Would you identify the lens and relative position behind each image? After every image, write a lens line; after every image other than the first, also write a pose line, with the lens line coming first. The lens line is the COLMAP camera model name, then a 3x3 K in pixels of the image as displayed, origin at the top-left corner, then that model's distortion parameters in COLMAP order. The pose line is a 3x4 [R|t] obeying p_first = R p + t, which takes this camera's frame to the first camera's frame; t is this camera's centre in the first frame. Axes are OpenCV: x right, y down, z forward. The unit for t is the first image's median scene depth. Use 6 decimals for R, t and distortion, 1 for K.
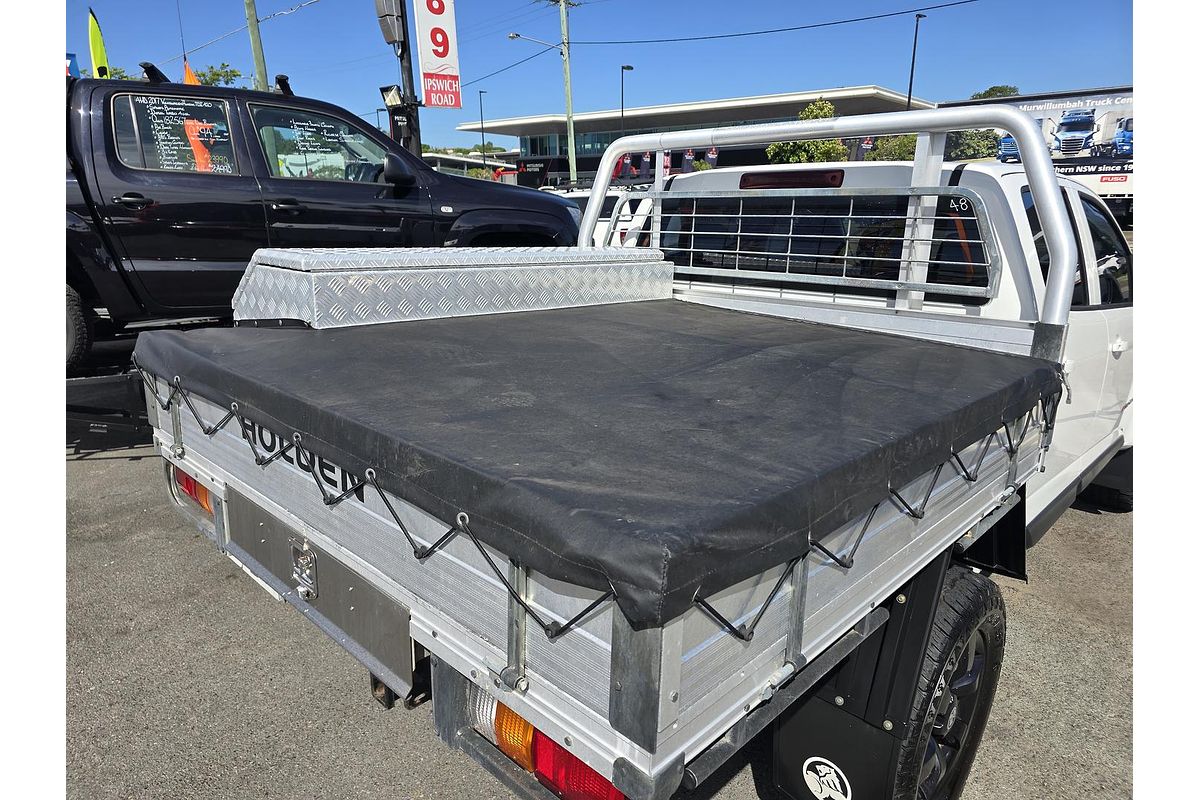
lens RADIAL K [[729.9, 0, 592.5], [0, 729.9, 400.2], [0, 0, 1]] dist [0.018372, -0.020544]
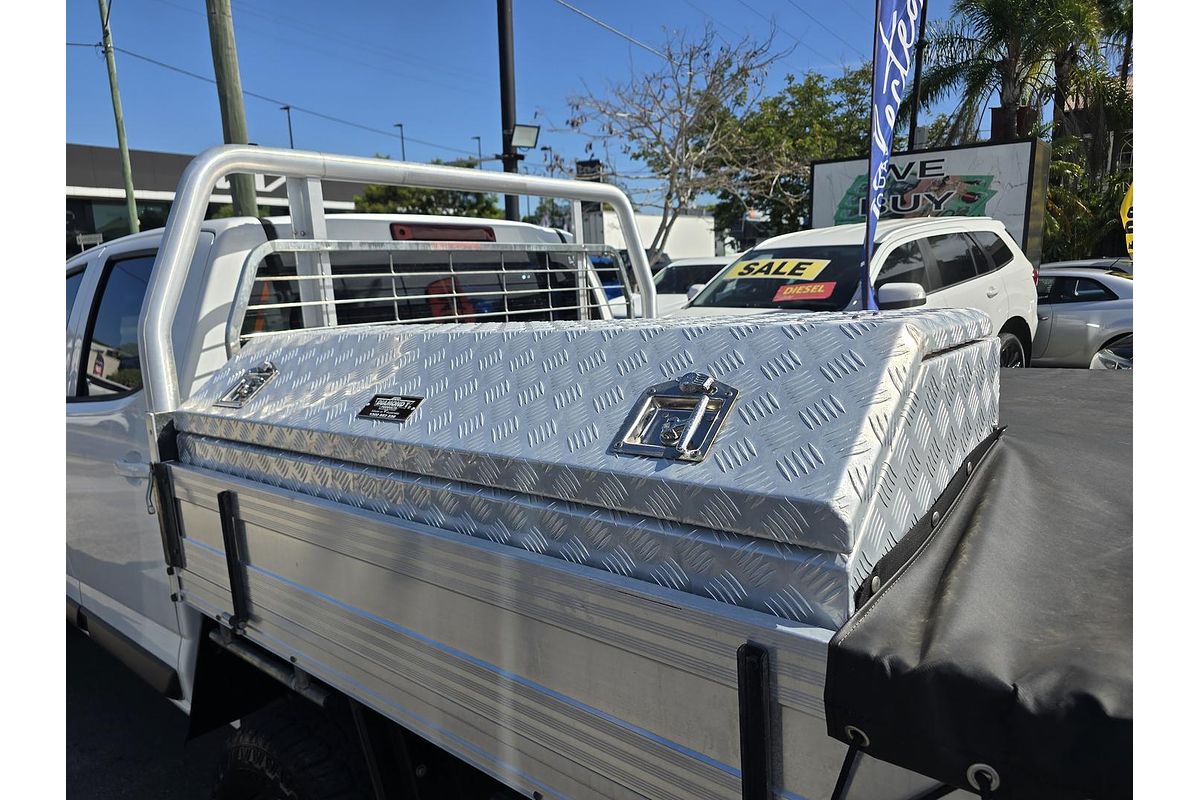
lens RADIAL K [[729.9, 0, 577.7], [0, 729.9, 396.0], [0, 0, 1]] dist [0.018372, -0.020544]
pose [[-0.056624, -0.159408, 0.985588, -0.681188], [0.293985, 0.940743, 0.169045, -0.237406], [-0.954131, 0.299320, -0.006405, 0.984903]]
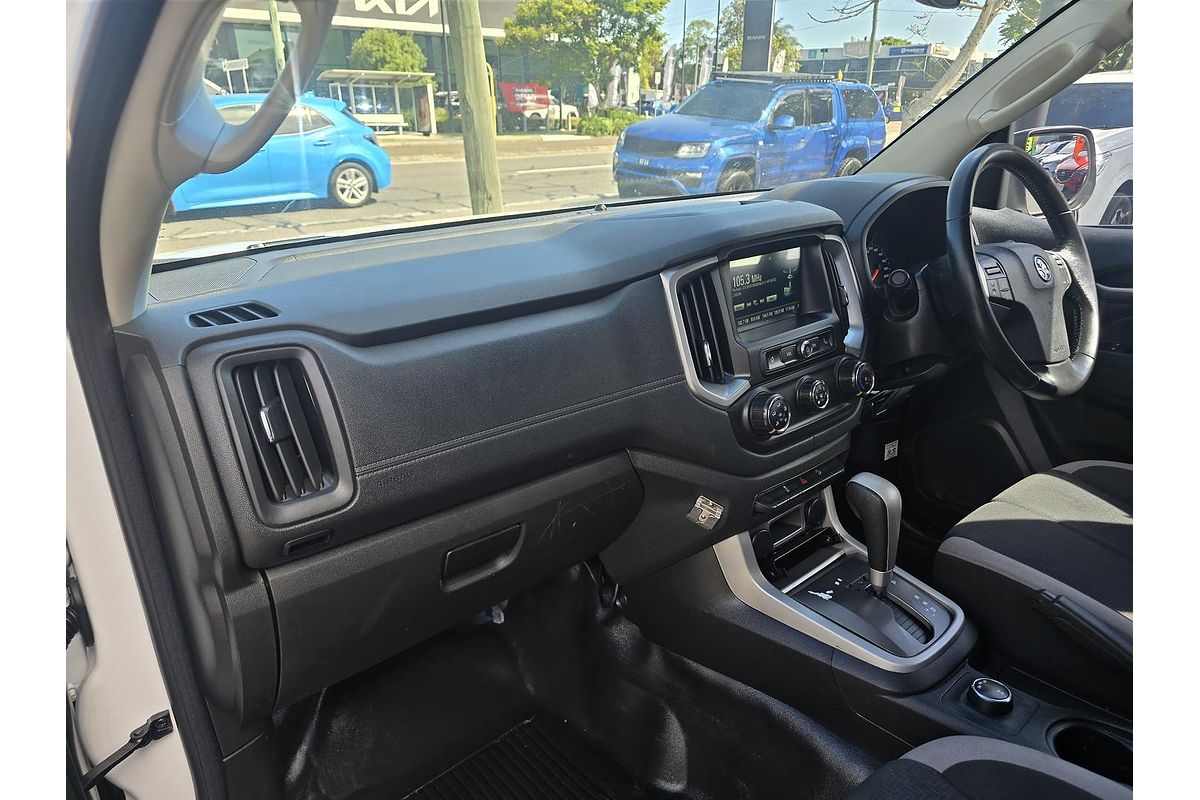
lens RADIAL K [[729.9, 0, 602.6], [0, 729.9, 402.3], [0, 0, 1]] dist [0.018372, -0.020544]
pose [[0.086272, -0.354651, 0.931010, 0.351539], [0.277242, 0.906128, 0.319482, -0.335812], [-0.956919, 0.230553, 0.176498, 1.643702]]
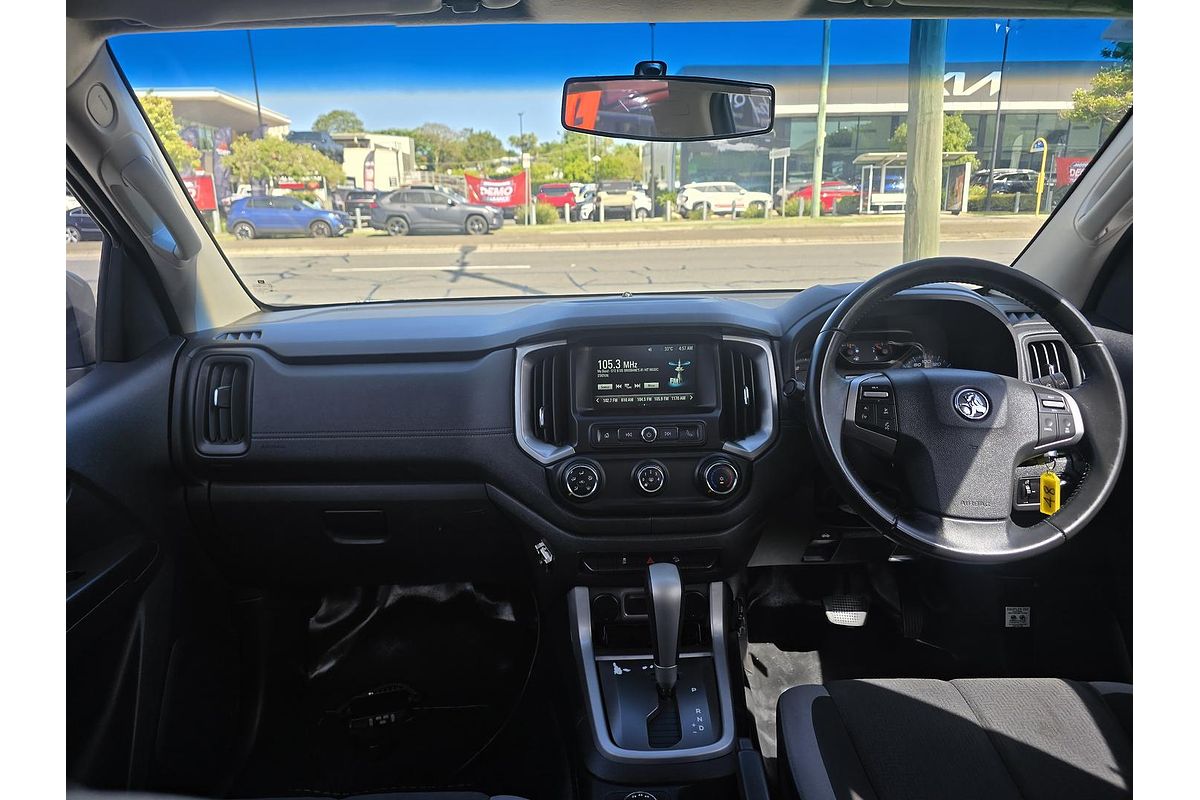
lens RADIAL K [[729.9, 0, 599.4], [0, 729.9, 384.8], [0, 0, 1]] dist [0.018372, -0.020544]
pose [[0.698152, -0.175492, 0.694108, 0.430848], [0.202553, 0.978300, 0.043612, -0.256140], [-0.686699, 0.110145, 0.718548, 1.304919]]
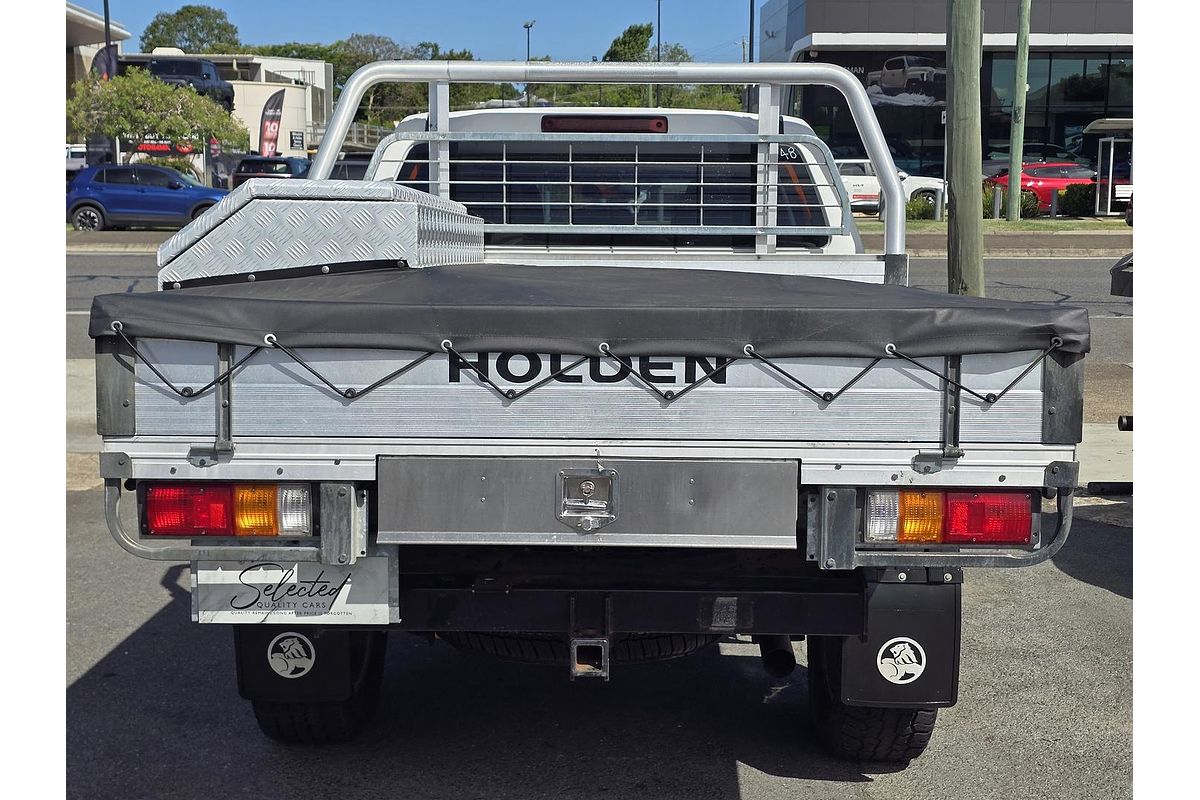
lens RADIAL K [[1436.6, 0, 630.0], [0, 1436.6, 359.1], [0, 0, 1]] dist [0.083090, 0.000000]
pose [[0.717291, -0.070608, 0.693186, -1.019908], [0.174254, 0.981418, -0.080345, 0.134984], [-0.674632, 0.178421, 0.716266, -0.242037]]
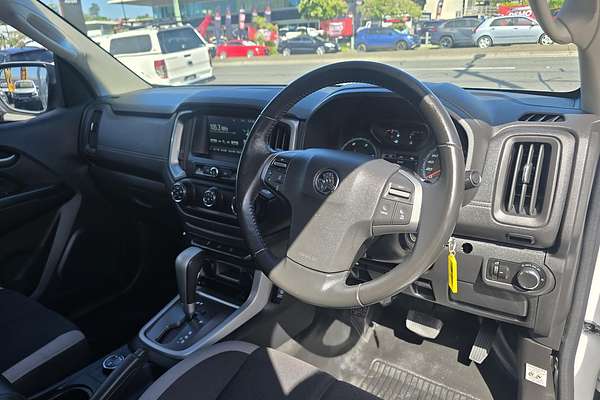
lens RADIAL K [[415.4, 0, 298.4], [0, 415.4, 195.6], [0, 0, 1]] dist [-0.003001, 0.001057]
pose [[0.982857, -0.106205, 0.150707, 0.765317], [0.093564, 0.991659, 0.088645, -0.207501], [-0.158865, -0.073025, 0.984596, 1.181015]]
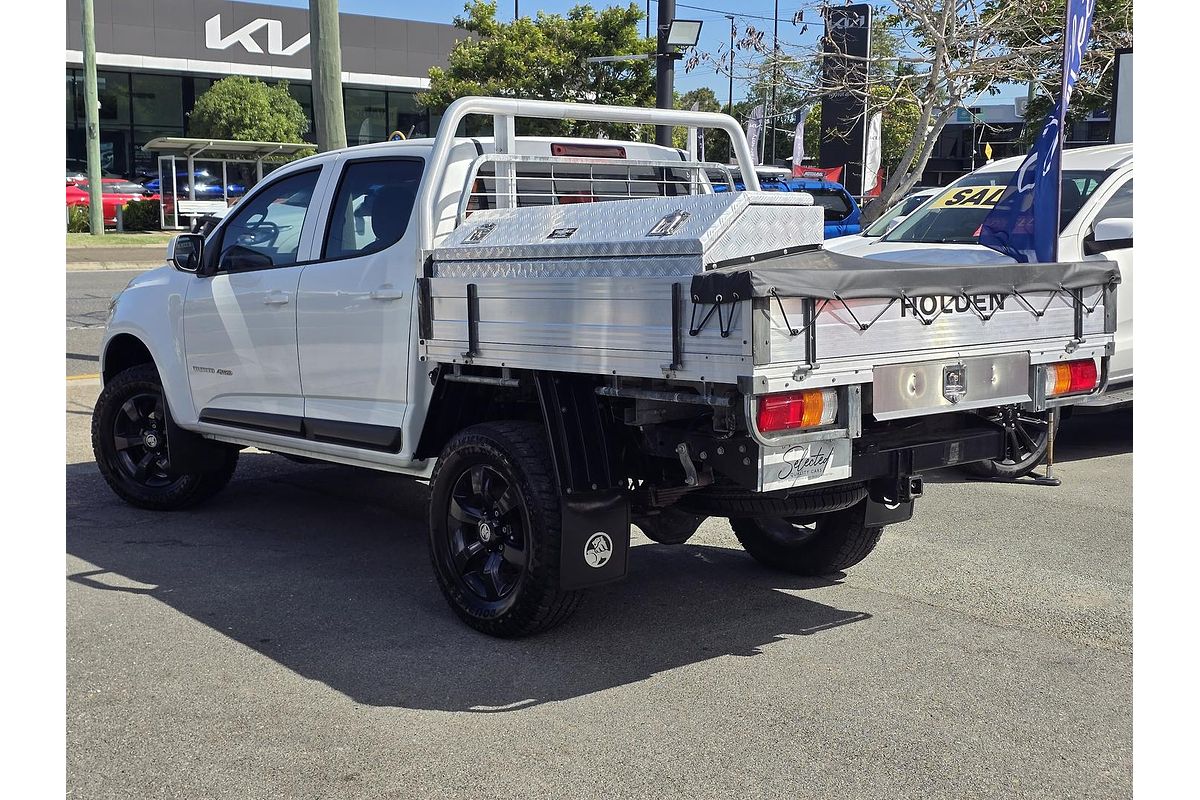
lens RADIAL K [[1404.1, 0, 596.0], [0, 1404.1, 365.2], [0, 0, 1]] dist [0.081806, 0.000000]
pose [[0.103400, -0.101341, 0.989464, -2.178203], [0.259332, 0.963135, 0.071544, -0.137807], [-0.960237, 0.249201, 0.125869, 0.850918]]
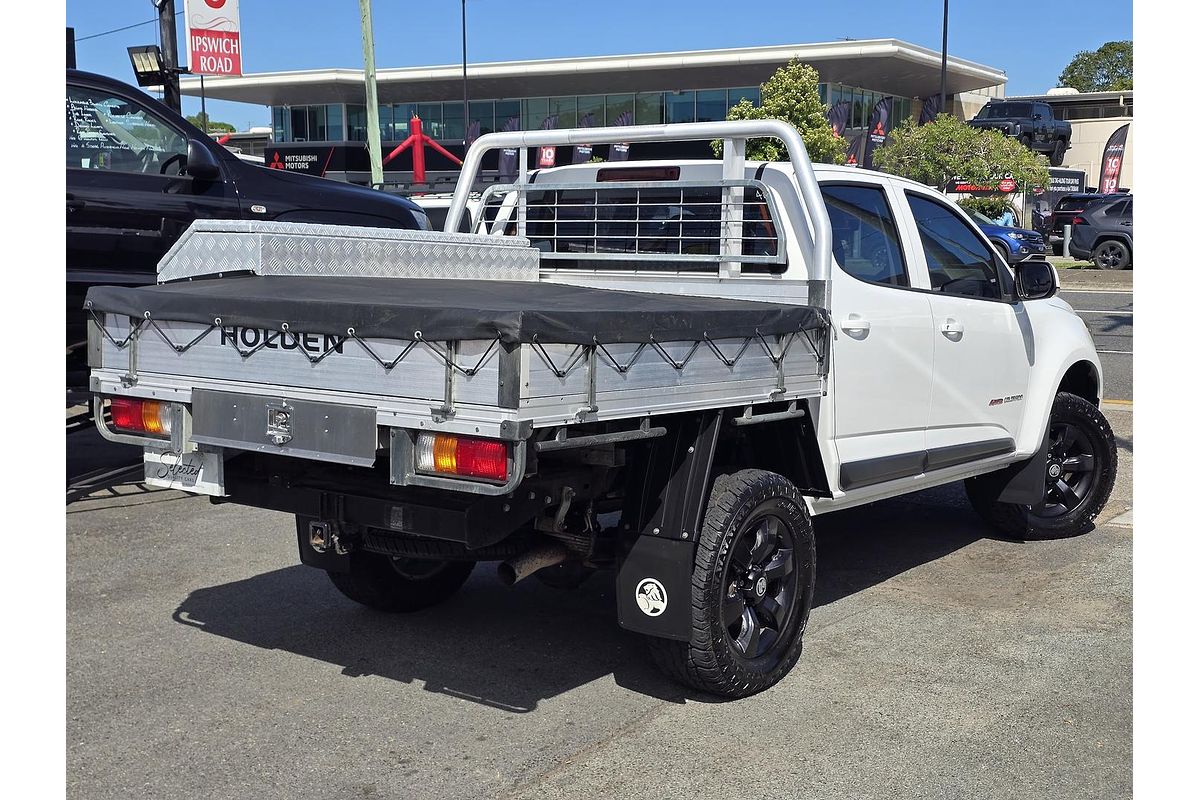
lens RADIAL K [[1449.7, 0, 632.0], [0, 1449.7, 375.7], [0, 0, 1]] dist [0.102931, 0.000000]
pose [[0.988438, -0.008799, 0.151372, -0.088054], [0.033553, 0.986258, -0.161768, 0.397614], [-0.147868, 0.164977, 0.975150, -1.226808]]
